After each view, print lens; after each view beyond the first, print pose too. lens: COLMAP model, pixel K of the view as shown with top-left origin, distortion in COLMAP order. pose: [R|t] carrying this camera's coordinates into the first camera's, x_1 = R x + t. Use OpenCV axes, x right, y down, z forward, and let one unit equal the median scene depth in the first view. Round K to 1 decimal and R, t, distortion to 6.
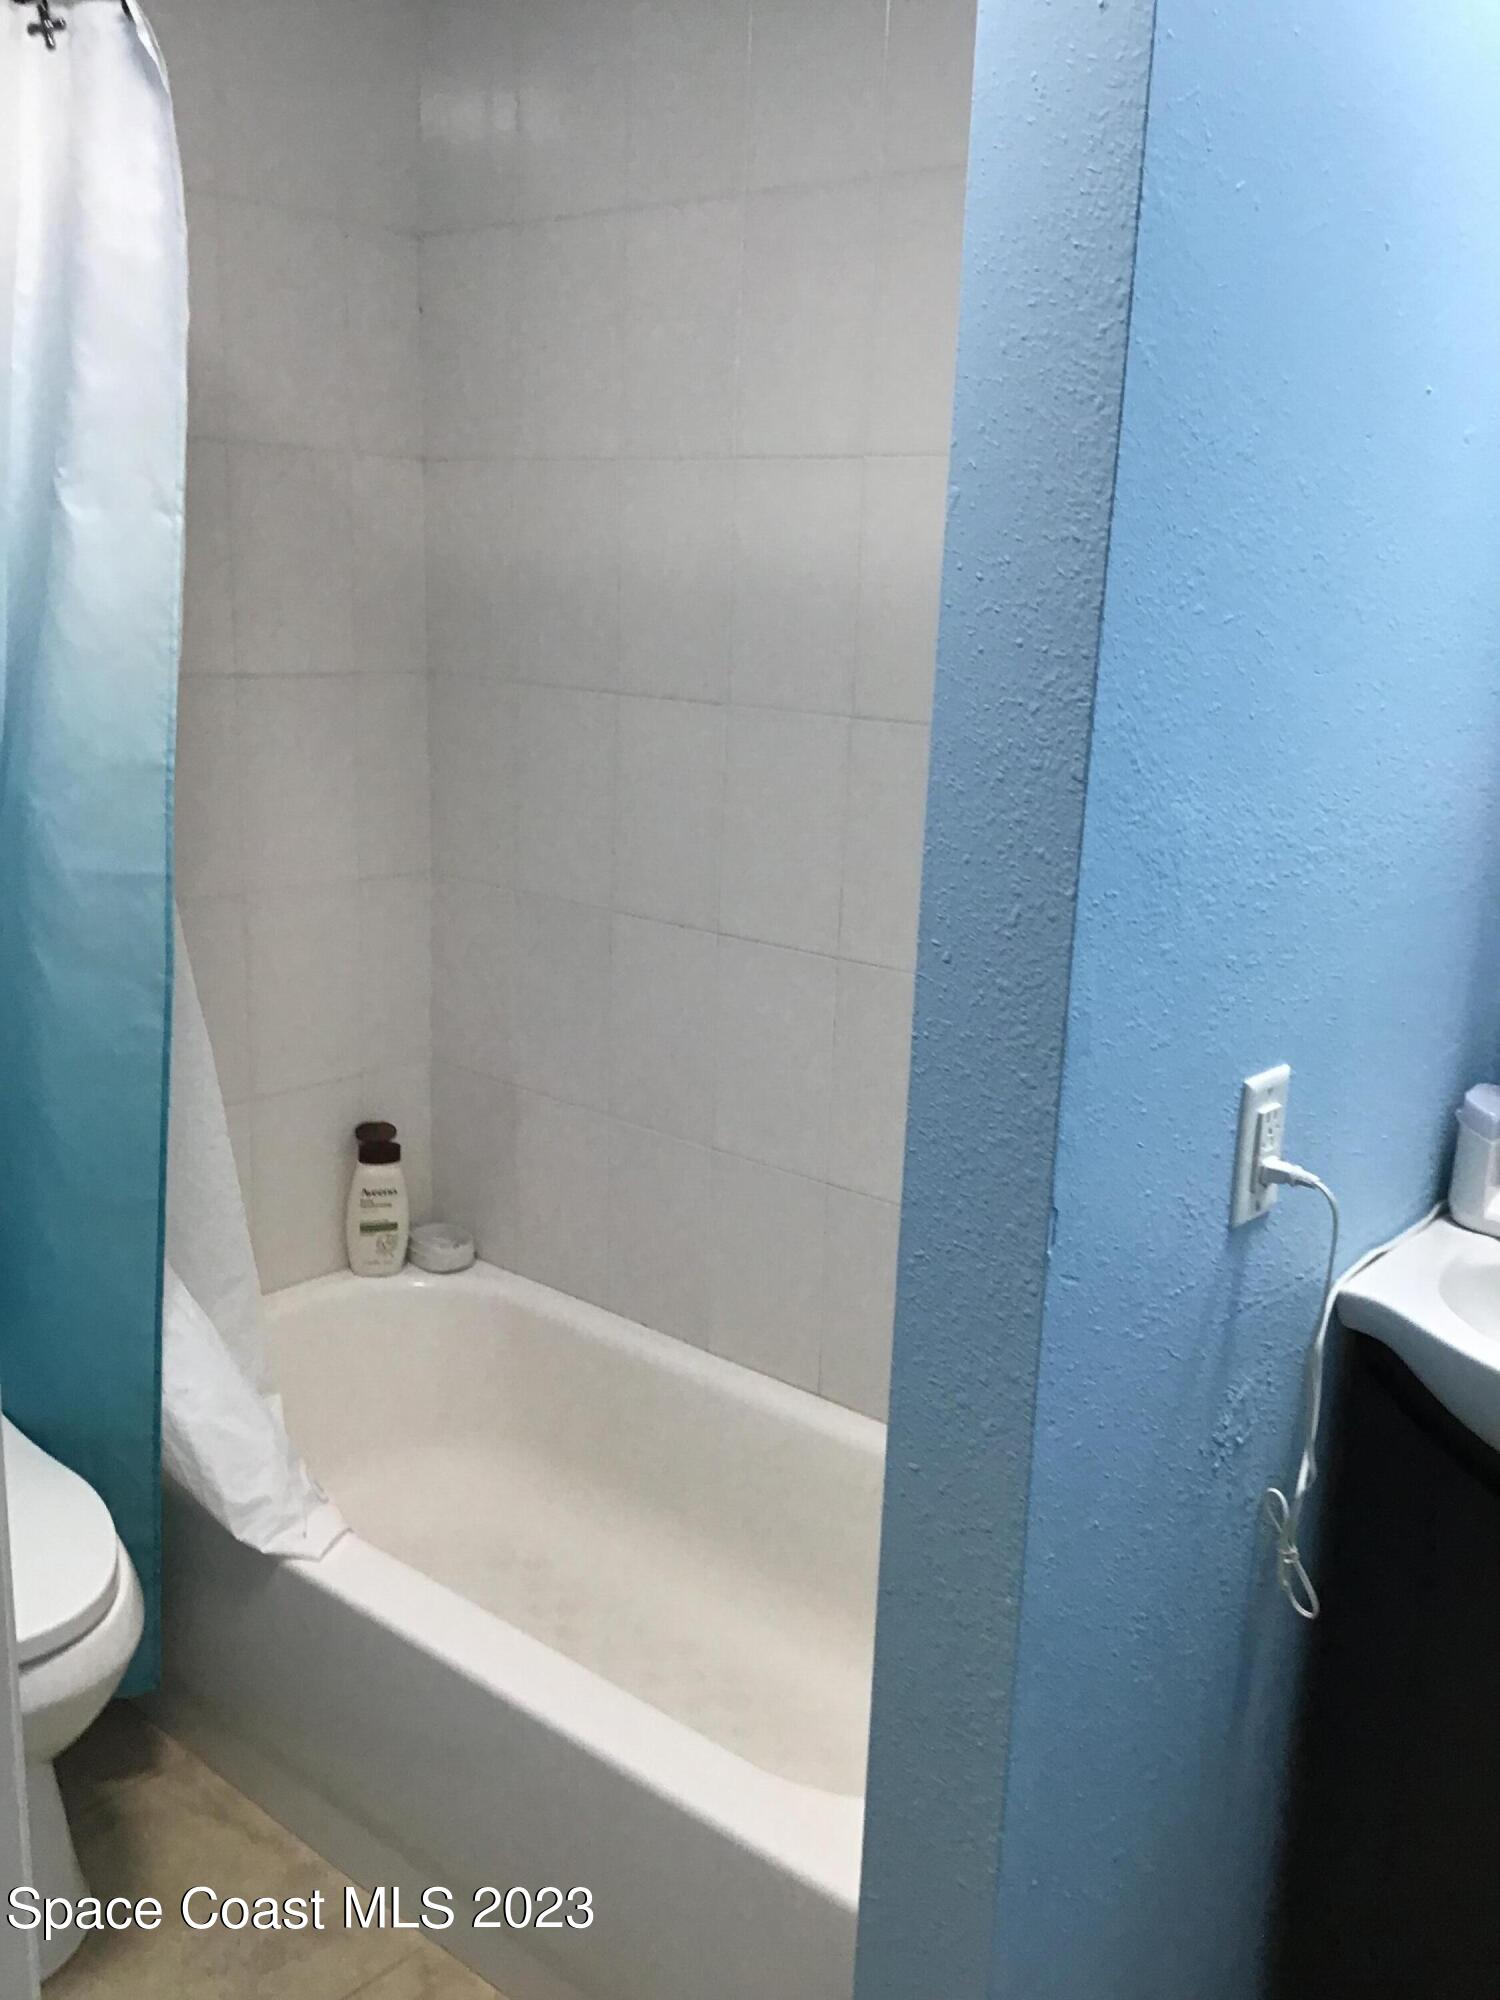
lens RADIAL K [[1838.8, 0, 750.0], [0, 1838.8, 1000.0], [0, 0, 1]] dist [0.088786, -0.175607]
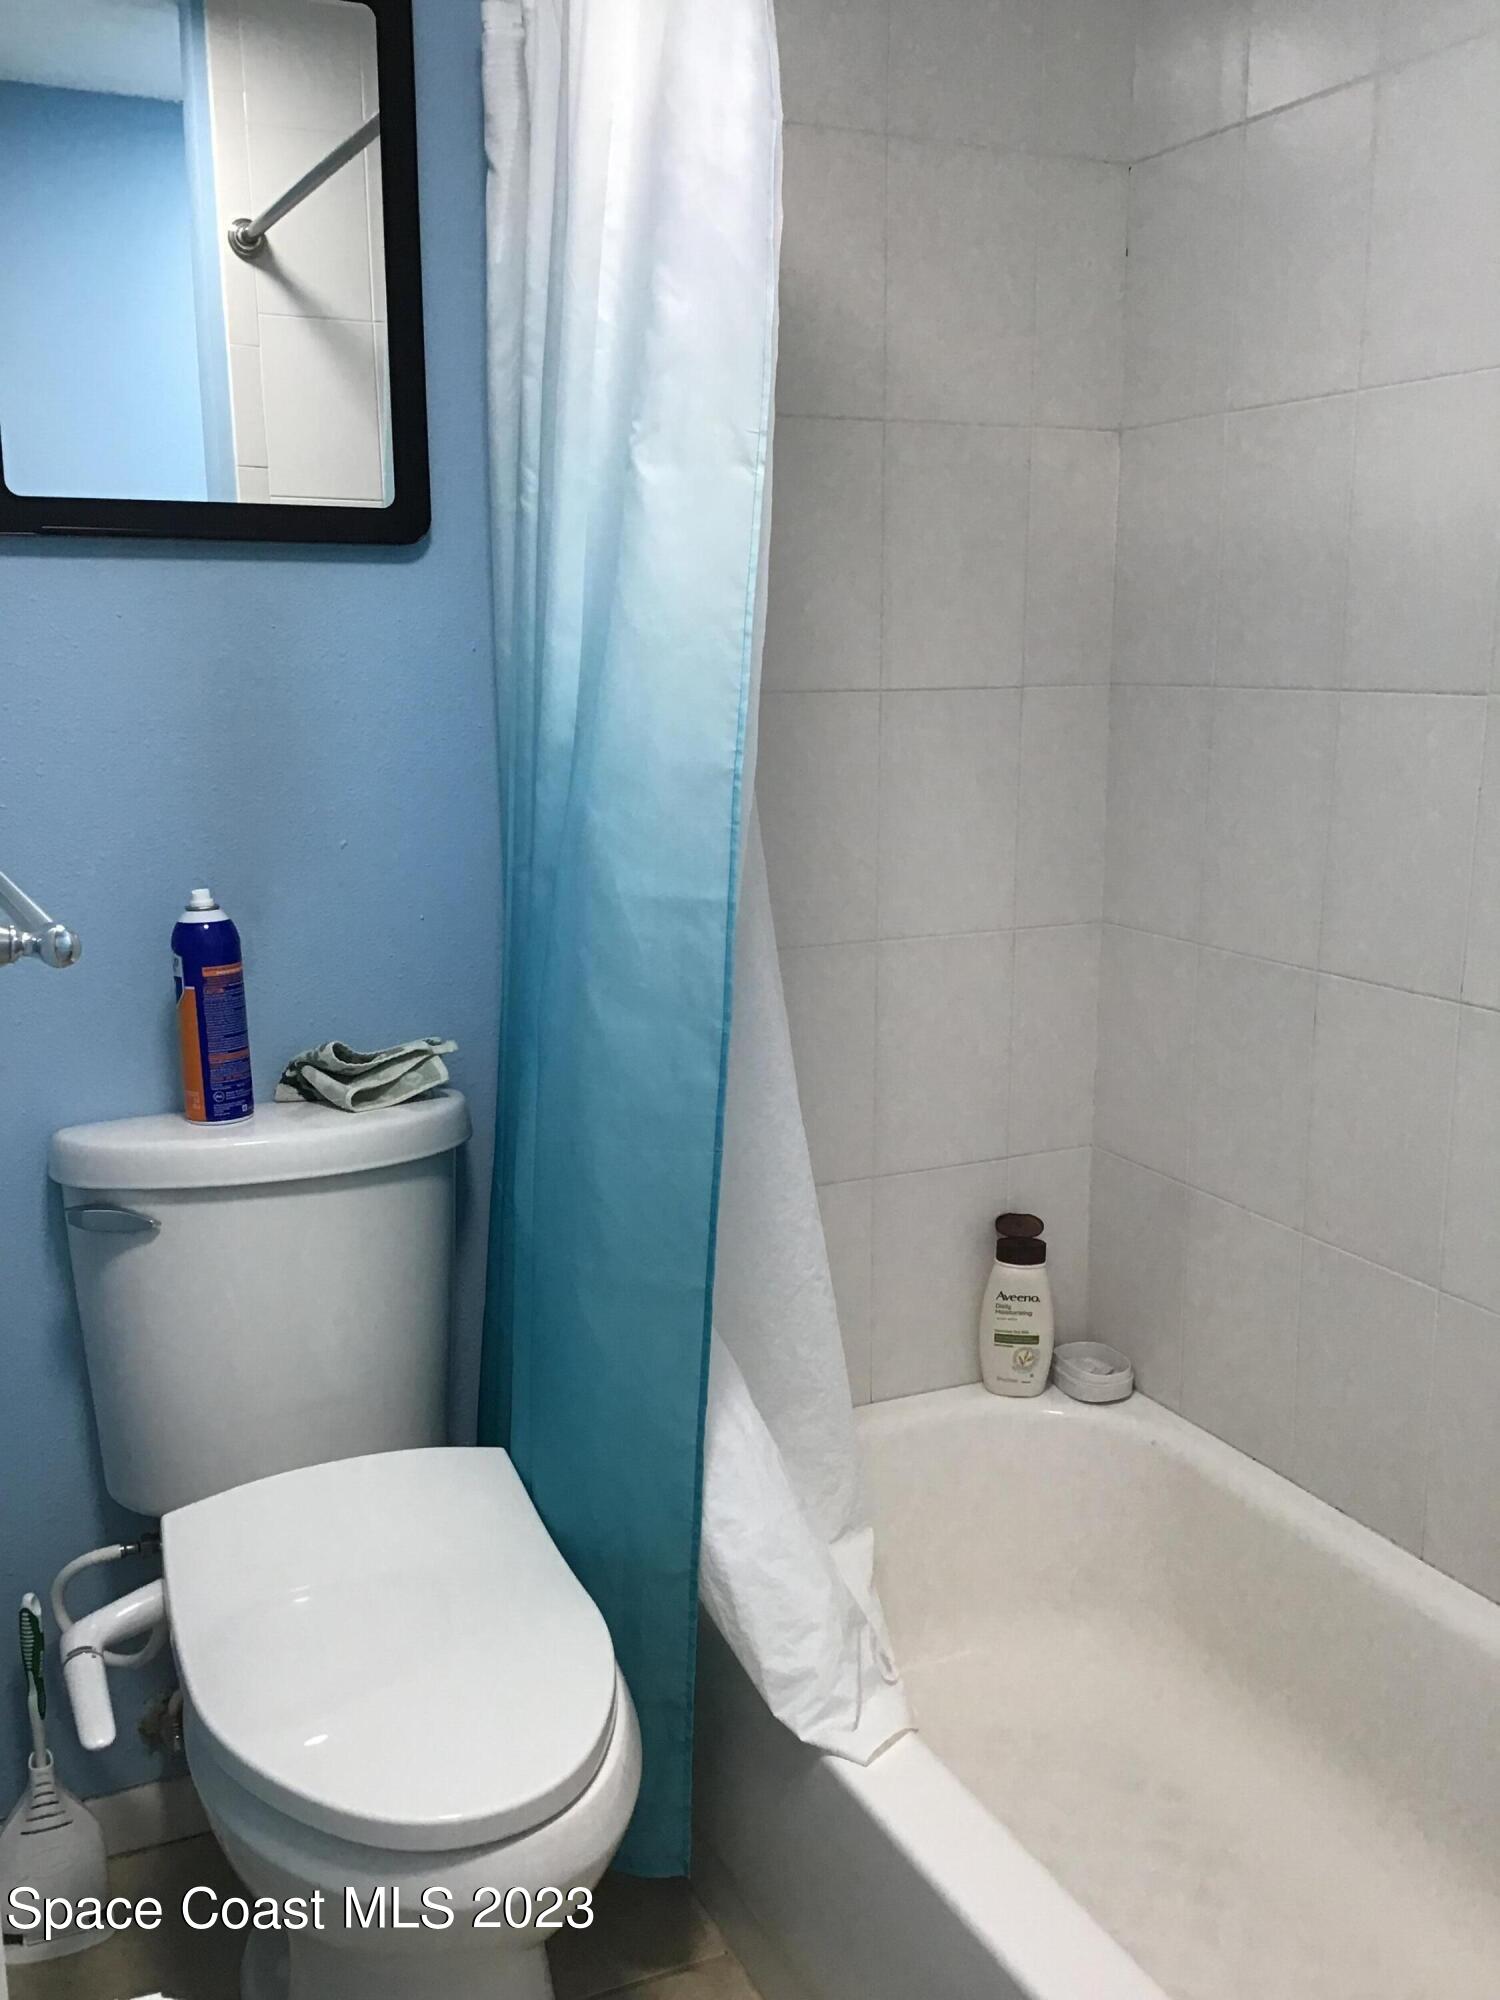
lens RADIAL K [[1838.8, 0, 750.0], [0, 1838.8, 1000.0], [0, 0, 1]] dist [0.088786, -0.175607]
pose [[0.913411, 0.045406, -0.404498, 0.028850], [-0.061838, 0.997703, -0.027642, -0.000765], [0.402314, 0.050262, 0.914121, 0.222840]]
